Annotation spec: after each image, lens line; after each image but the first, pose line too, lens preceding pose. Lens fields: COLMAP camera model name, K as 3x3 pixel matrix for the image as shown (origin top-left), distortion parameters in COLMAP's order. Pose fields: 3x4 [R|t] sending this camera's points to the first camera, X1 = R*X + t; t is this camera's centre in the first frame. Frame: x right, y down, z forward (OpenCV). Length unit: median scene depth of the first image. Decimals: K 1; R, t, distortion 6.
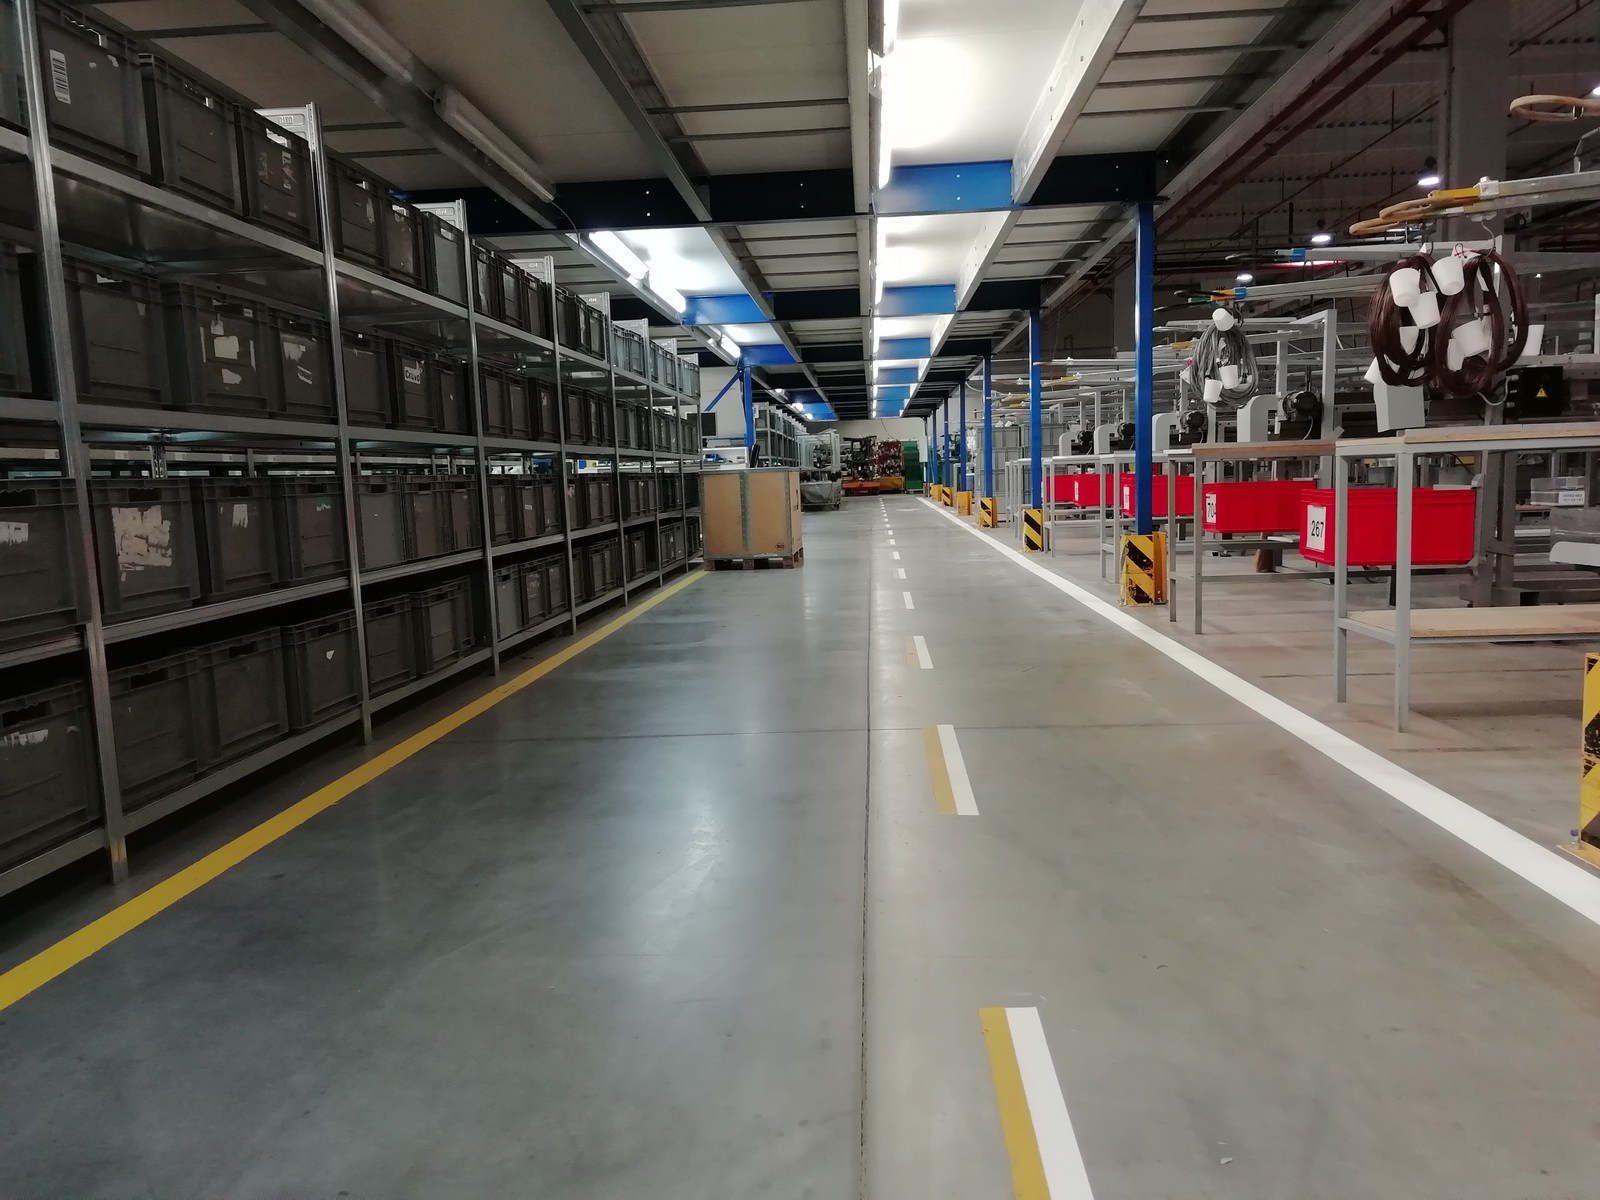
lens RADIAL K [[1202.7, 0, 804.1], [0, 1202.7, 604.7], [0, 0, 1]] dist [0.056522, -0.064491]
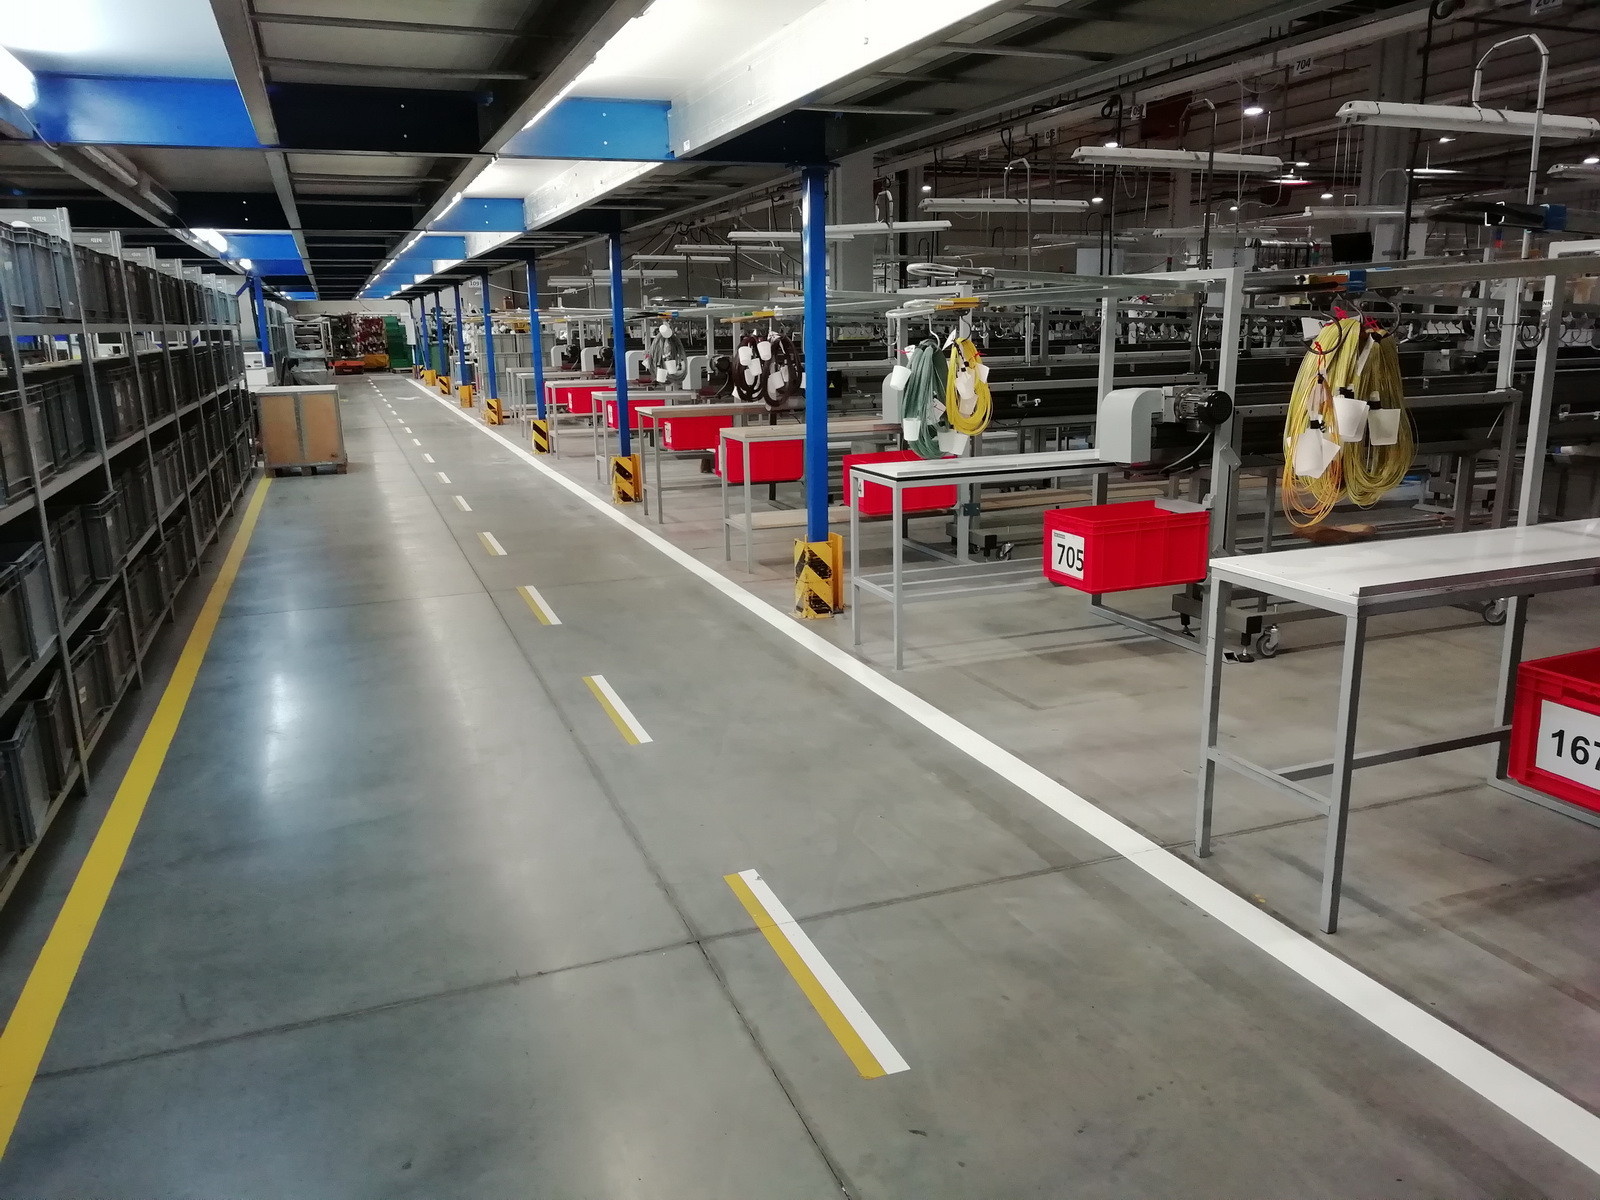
lens RADIAL K [[1202.7, 0, 804.1], [0, 1202.7, 604.7], [0, 0, 1]] dist [0.056522, -0.064491]
pose [[0.912103, -0.074769, 0.403085, -0.185289], [0.029449, 0.992637, 0.117490, -0.058181], [-0.408902, -0.095292, 0.907590, -0.647690]]
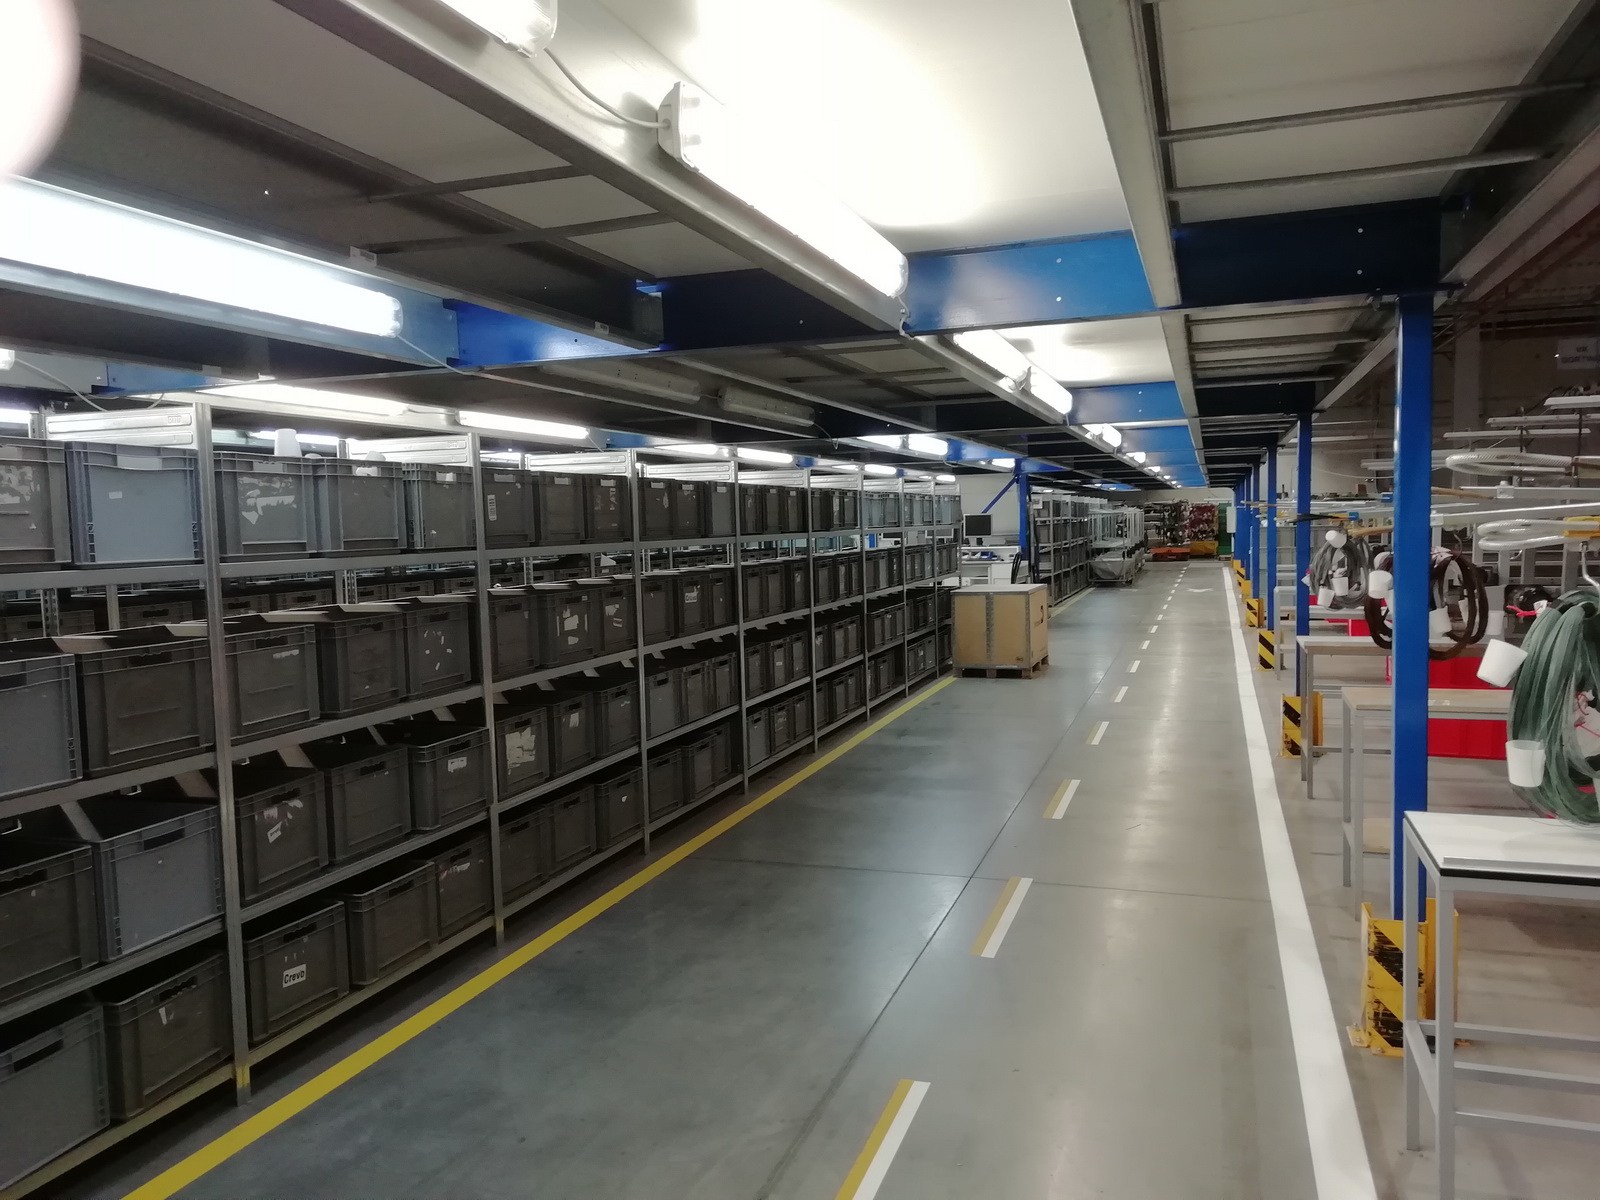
lens RADIAL K [[1202.7, 0, 804.1], [0, 1202.7, 604.7], [0, 0, 1]] dist [0.056522, -0.064491]
pose [[0.963543, 0.032052, -0.265627, 0.171258], [-0.040082, 0.998887, -0.024862, -0.128450], [0.264534, 0.034602, 0.963755, -0.322806]]
